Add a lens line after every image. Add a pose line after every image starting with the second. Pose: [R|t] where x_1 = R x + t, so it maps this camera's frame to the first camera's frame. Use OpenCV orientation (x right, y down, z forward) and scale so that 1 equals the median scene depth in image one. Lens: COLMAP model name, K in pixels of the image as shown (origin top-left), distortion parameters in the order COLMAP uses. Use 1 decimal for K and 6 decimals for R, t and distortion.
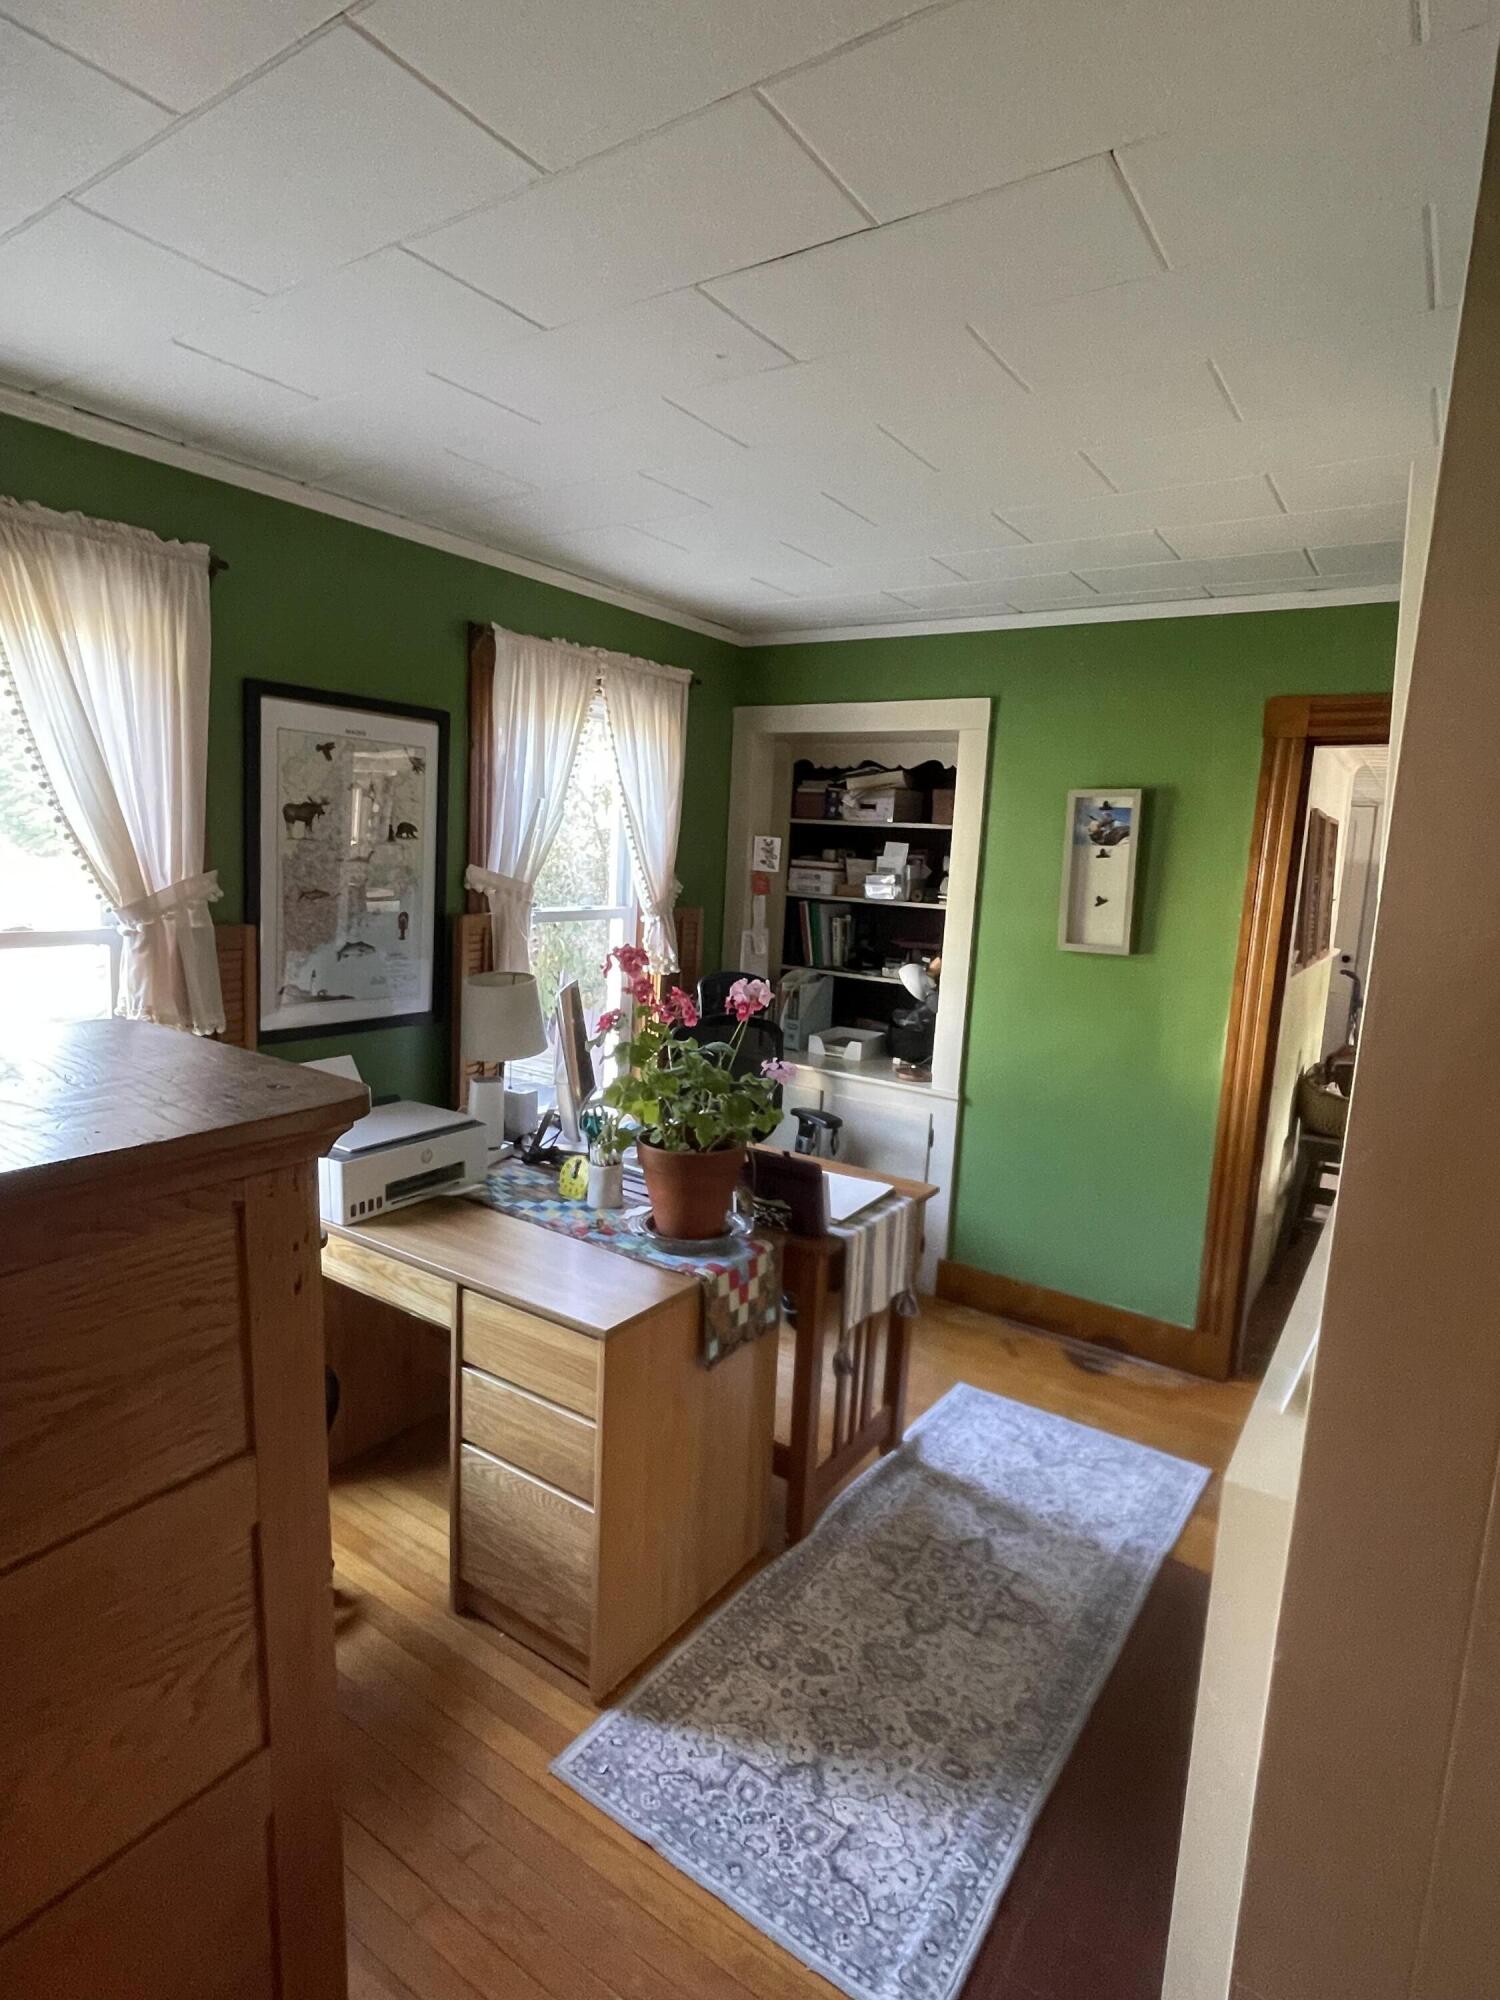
lens RADIAL K [[1067.5, 0, 750.0], [0, 1067.5, 1000.0], [0, 0, 1]] dist [-0.003393, -0.000261]
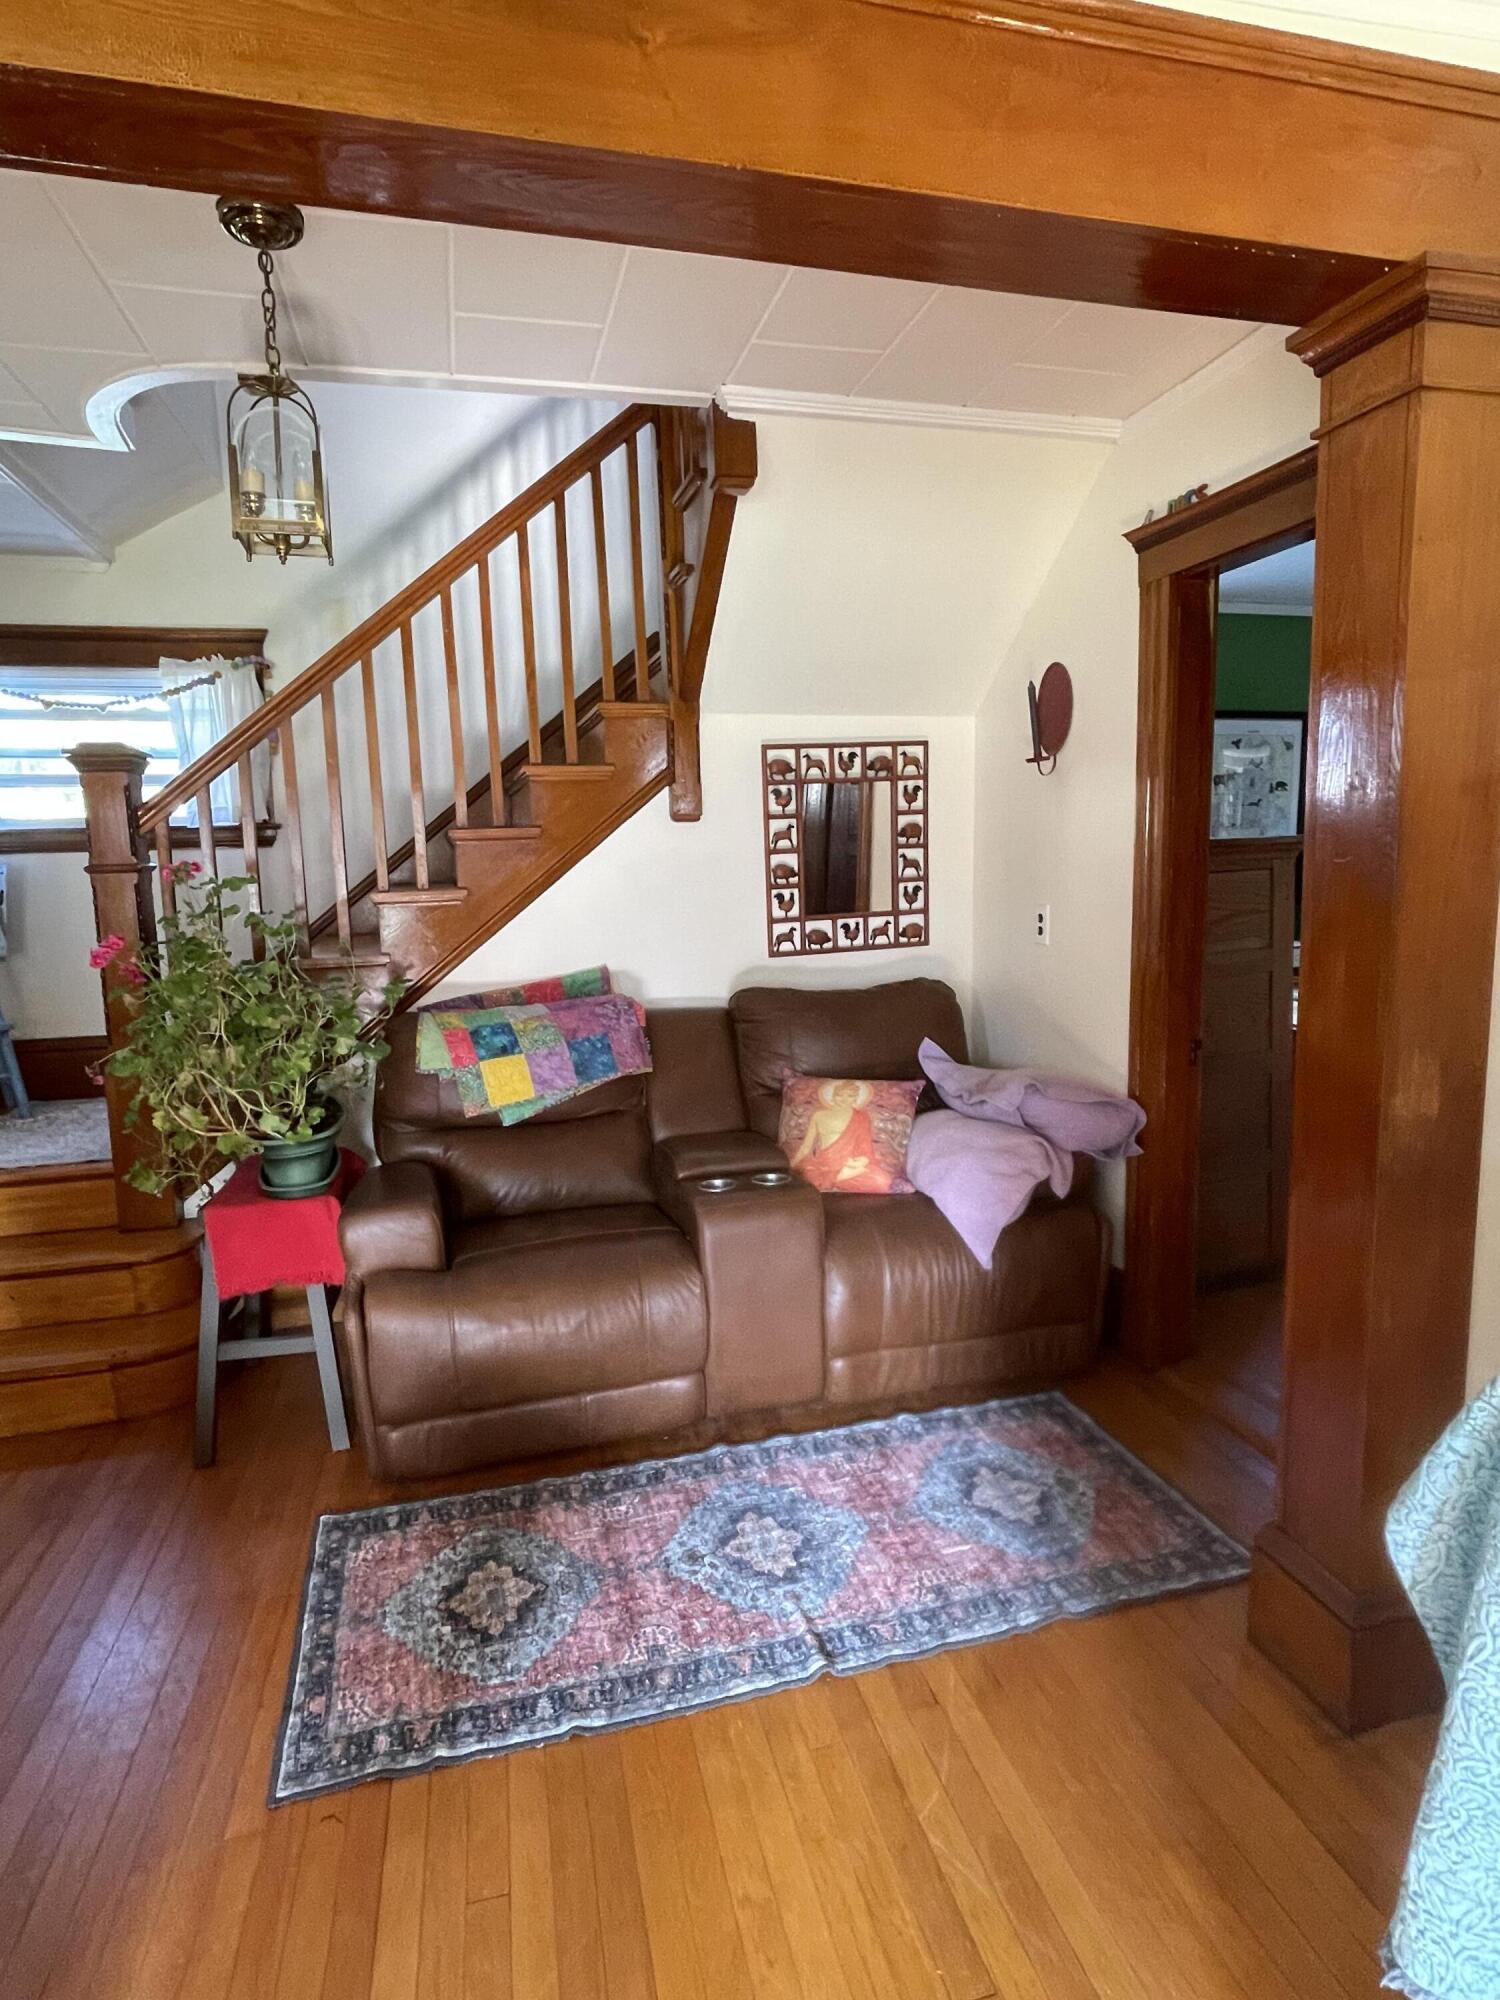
lens RADIAL K [[1044.6, 0, 743.2], [0, 1044.6, 988.3], [0, 0, 1]] dist [-0.017498, -0.001024]
pose [[0.744202, 0.013532, -0.667817, 0.143414], [-0.028071, 0.999545, -0.011028, 0.202319], [0.667364, 0.026953, 0.744244, -0.773921]]
